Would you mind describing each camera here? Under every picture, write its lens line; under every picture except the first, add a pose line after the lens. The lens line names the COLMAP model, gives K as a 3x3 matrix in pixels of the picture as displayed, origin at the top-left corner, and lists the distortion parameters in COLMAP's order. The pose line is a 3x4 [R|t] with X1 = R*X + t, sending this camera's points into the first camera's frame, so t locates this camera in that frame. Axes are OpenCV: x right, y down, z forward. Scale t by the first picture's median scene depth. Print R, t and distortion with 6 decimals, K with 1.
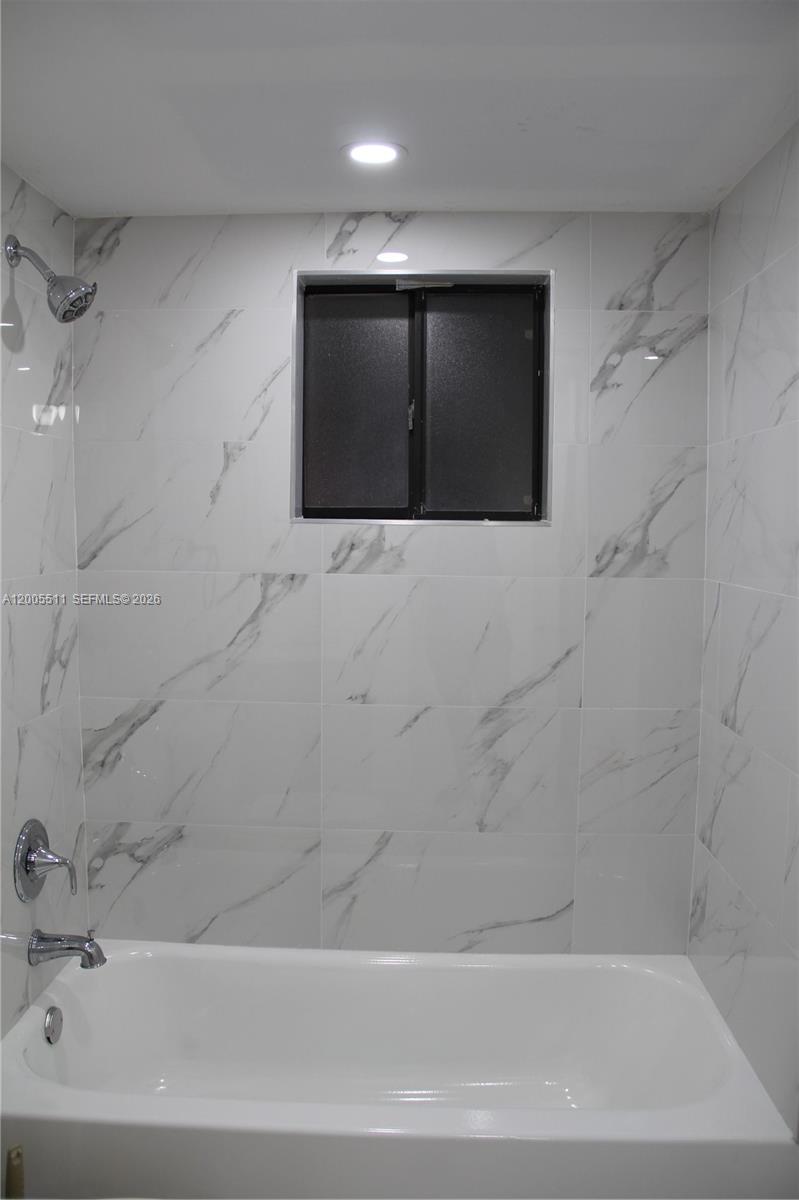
lens RADIAL K [[1008.3, 0, 399.7], [0, 1008.3, 599.9], [0, 0, 1]] dist [-0.172521, 0.150489]
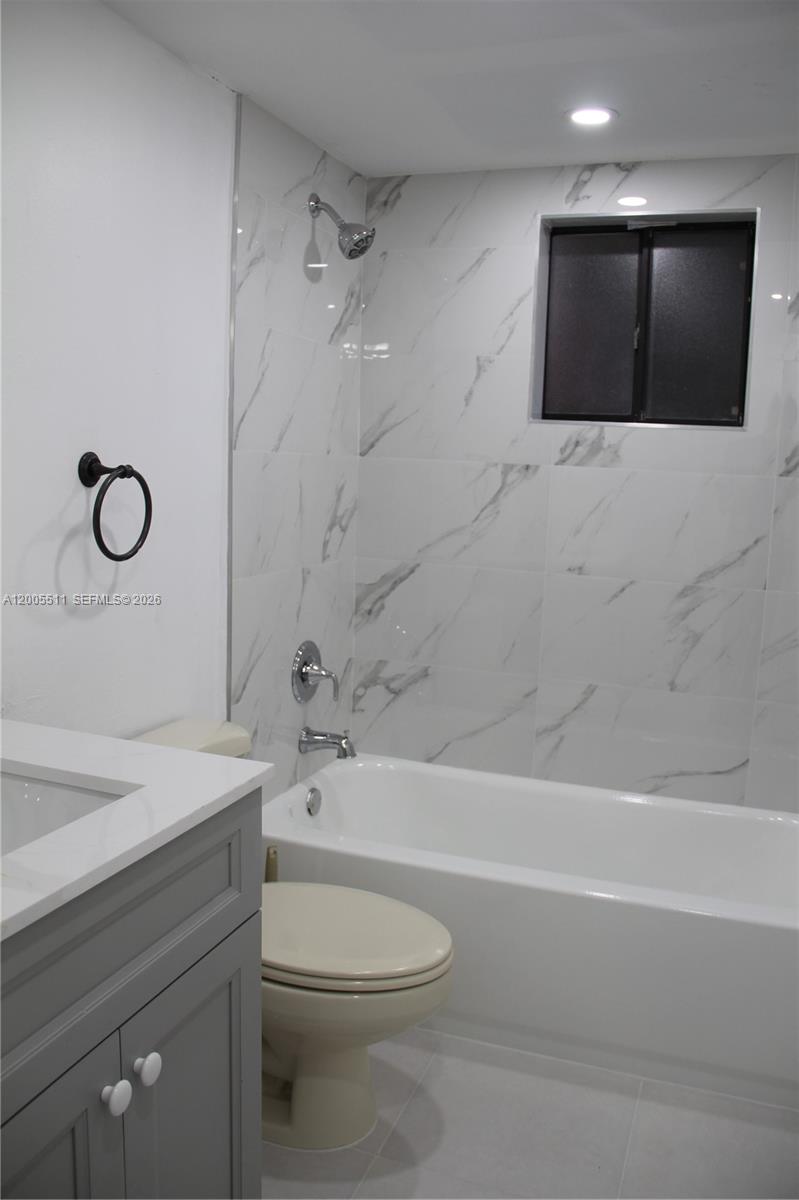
lens RADIAL K [[1008.3, 0, 402.9], [0, 1008.3, 591.4], [0, 0, 1]] dist [-0.172521, 0.150489]
pose [[0.949861, 0.066494, -0.305520, 0.132449], [-0.054134, 0.997342, 0.048760, 0.076471], [0.307950, -0.029777, 0.950936, -0.208685]]
